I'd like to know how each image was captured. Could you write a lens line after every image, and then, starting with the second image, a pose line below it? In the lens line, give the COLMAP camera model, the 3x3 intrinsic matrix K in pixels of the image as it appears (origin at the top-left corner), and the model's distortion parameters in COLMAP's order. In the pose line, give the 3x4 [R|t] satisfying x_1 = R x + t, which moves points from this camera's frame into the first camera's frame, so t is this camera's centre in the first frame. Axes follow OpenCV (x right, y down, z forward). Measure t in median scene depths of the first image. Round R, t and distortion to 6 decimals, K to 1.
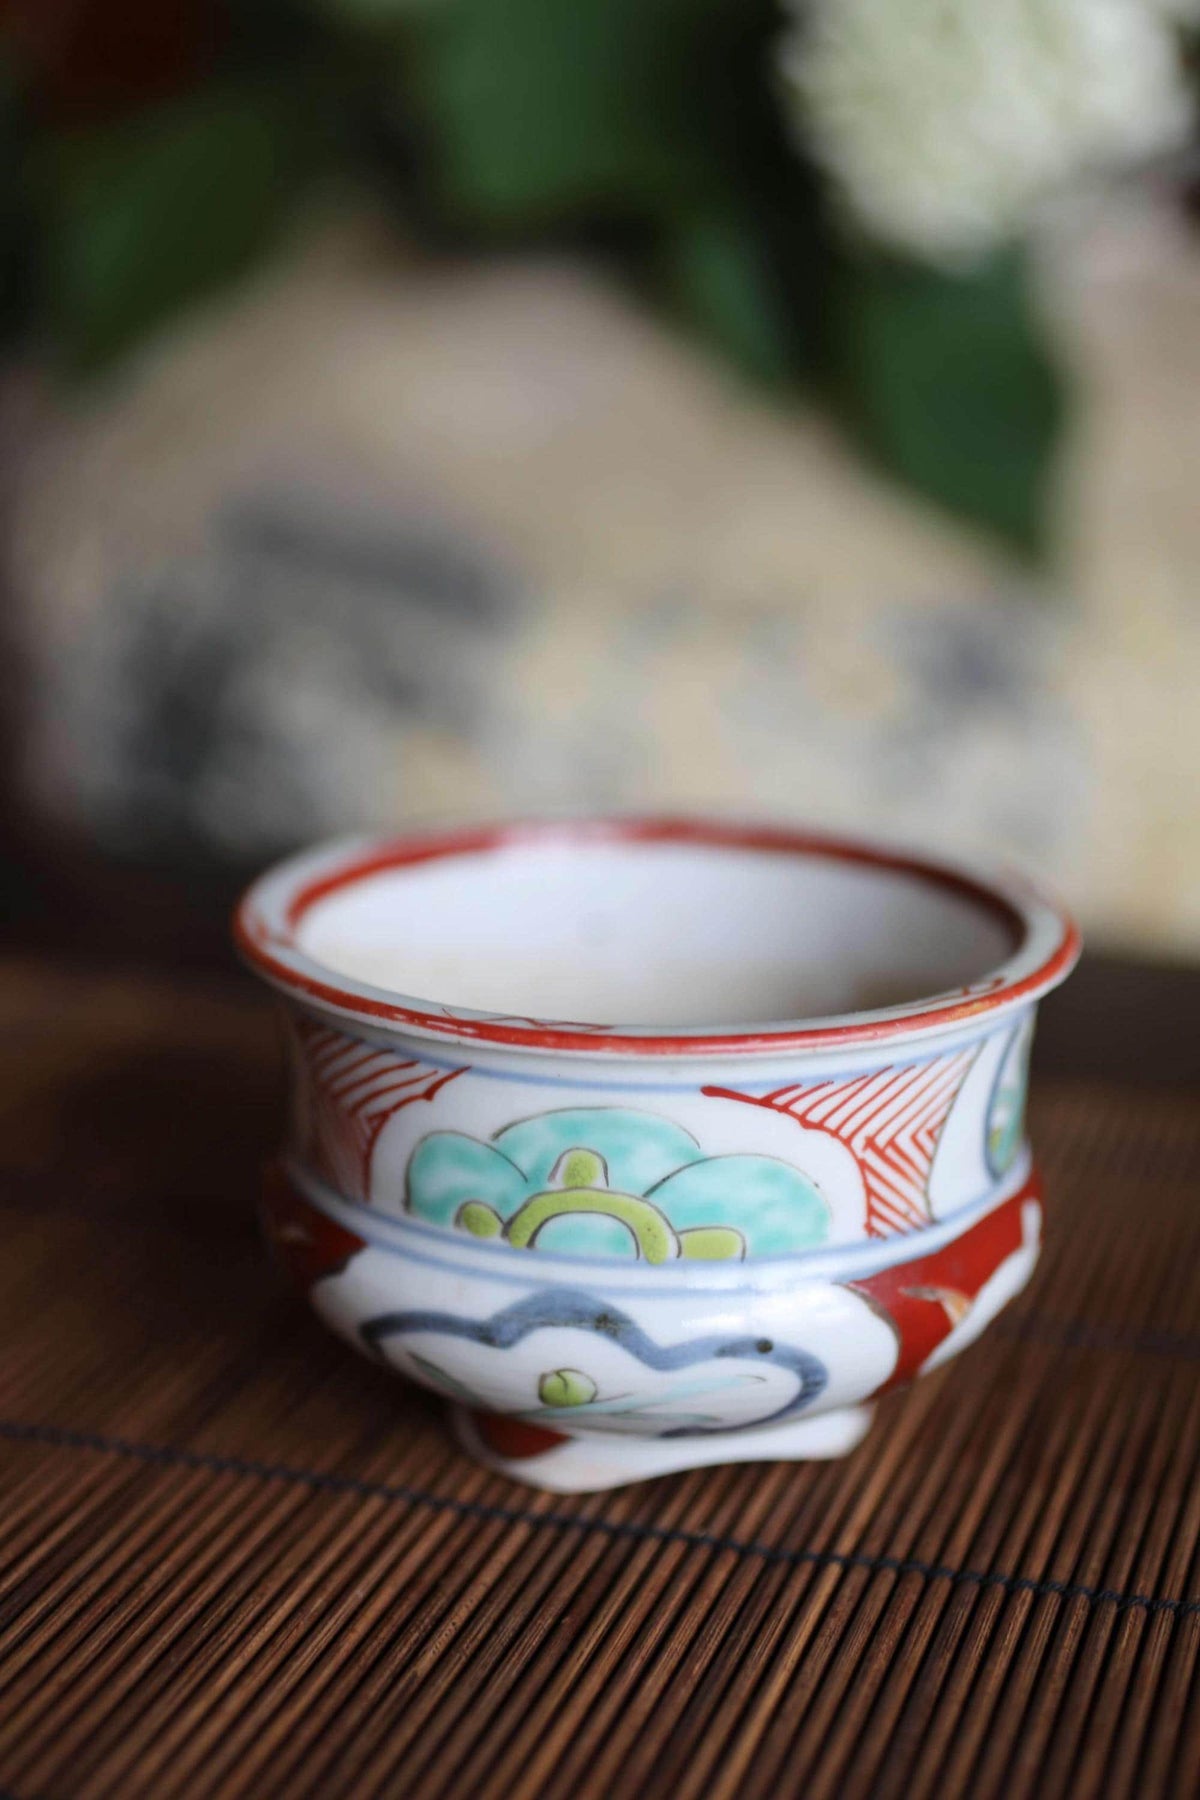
lens RADIAL K [[2858.4, 0, 600.0], [0, 2858.4, 900.0], [0, 0, 1]] dist [-0.006359, 0.076364]
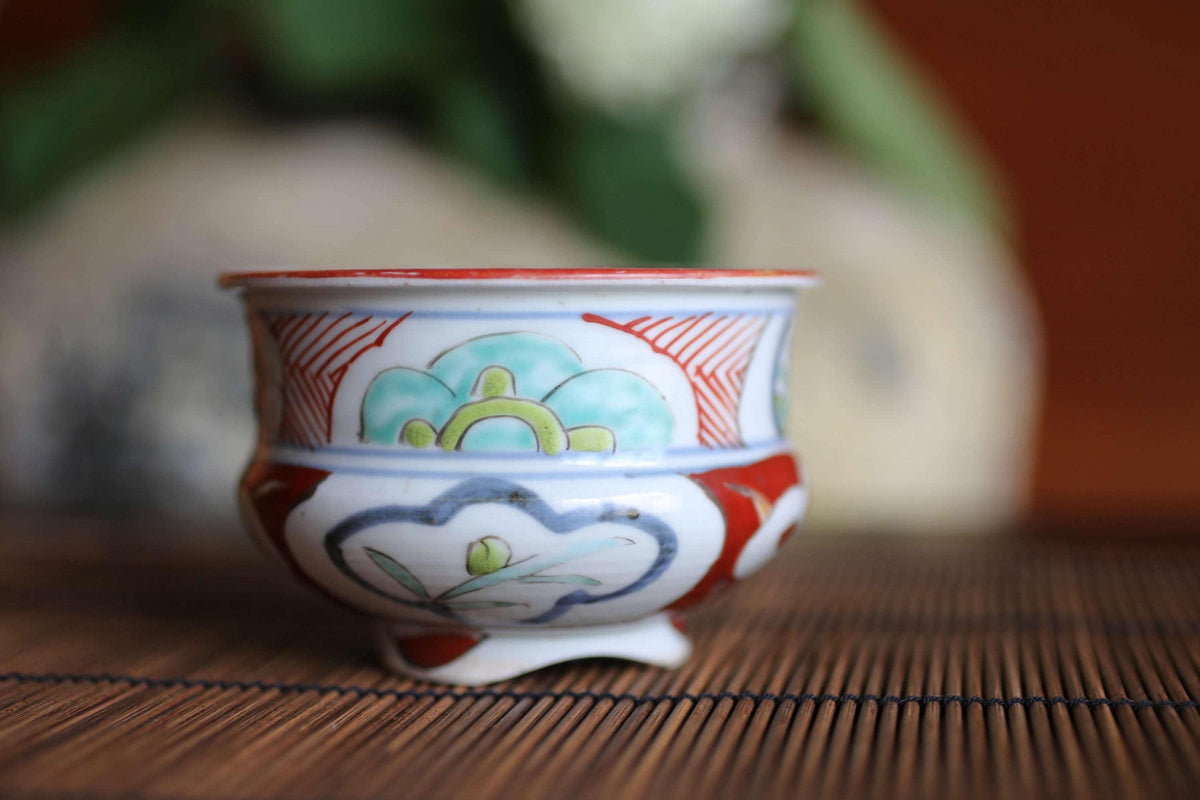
lens RADIAL K [[1971.6, 0, 600.0], [0, 1971.6, 400.0], [0, 0, 1]] dist [-0.016033, 0.124650]
pose [[0.989448, -0.021247, 0.143320, -0.091040], [0.052141, 0.975132, -0.215403, 0.303269], [-0.135179, 0.220603, 0.965951, 0.083166]]
